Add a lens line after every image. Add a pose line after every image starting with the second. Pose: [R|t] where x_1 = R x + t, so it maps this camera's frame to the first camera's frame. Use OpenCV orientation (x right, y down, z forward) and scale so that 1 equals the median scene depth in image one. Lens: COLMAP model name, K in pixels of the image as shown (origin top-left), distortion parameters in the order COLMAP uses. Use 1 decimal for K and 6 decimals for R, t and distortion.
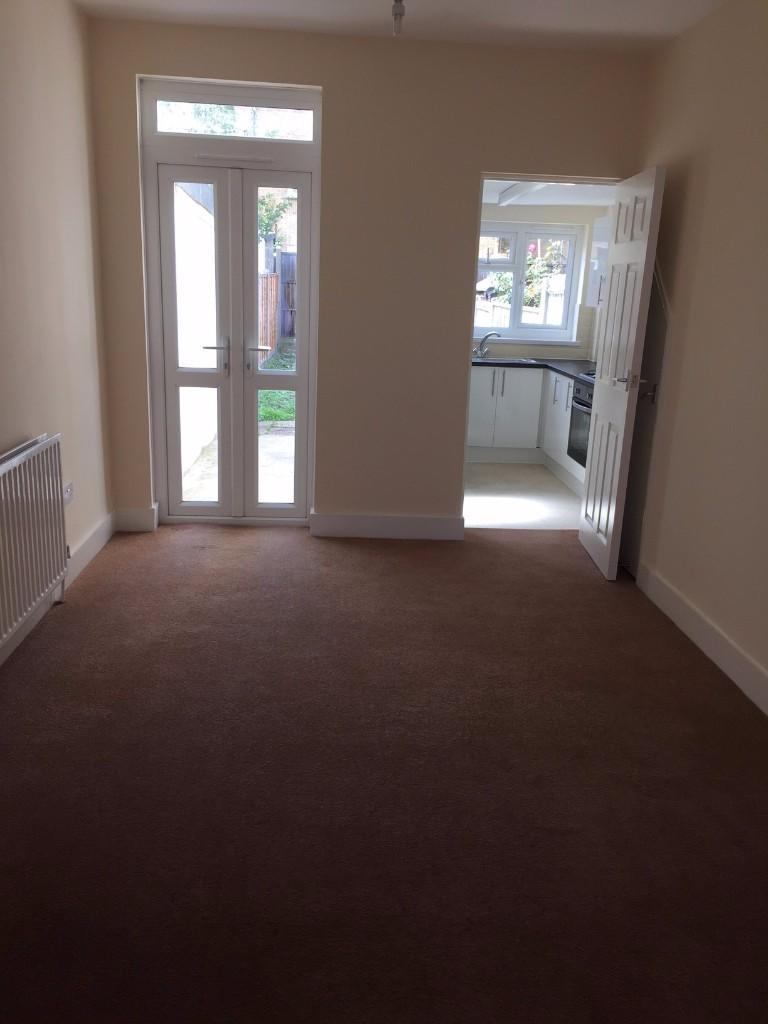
lens RADIAL K [[843.7, 0, 384.0], [0, 843.7, 512.0], [0, 0, 1]] dist [0.009551, 0.004510]
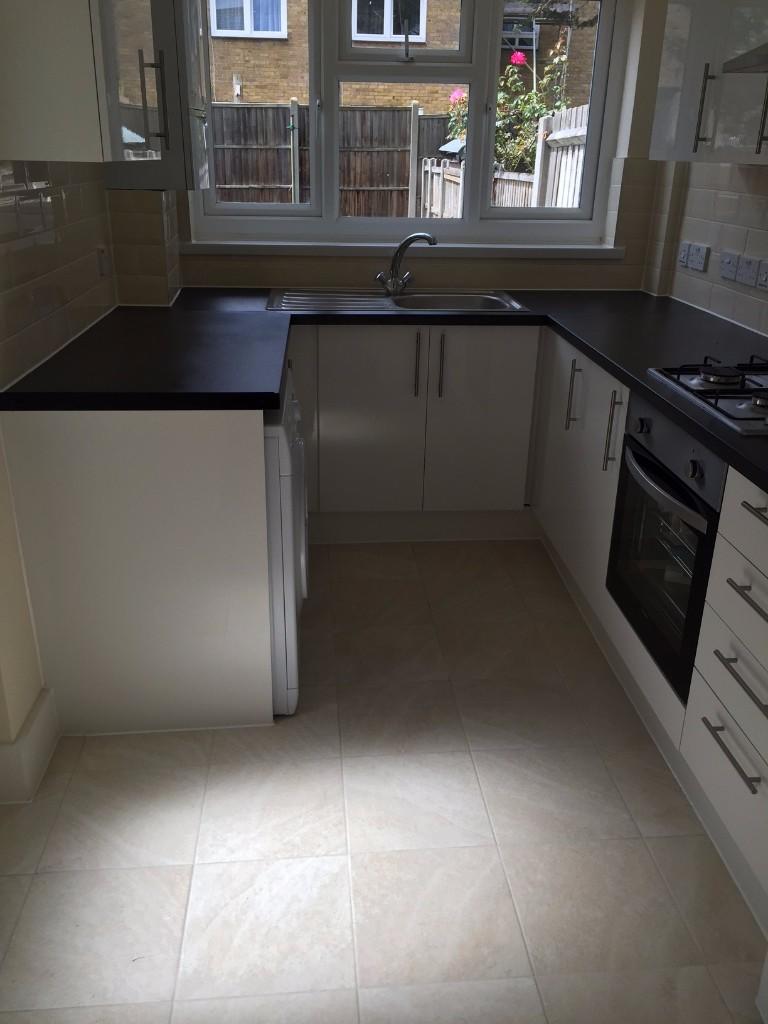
lens RADIAL K [[867.5, 0, 384.0], [0, 867.5, 512.0], [0, 0, 1]] dist [-0.008052, -0.010703]
pose [[0.999488, -0.031906, 0.002223, 0.106707], [0.031359, 0.991274, 0.128034, -0.131777], [-0.006289, -0.127899, 0.991767, 0.557048]]
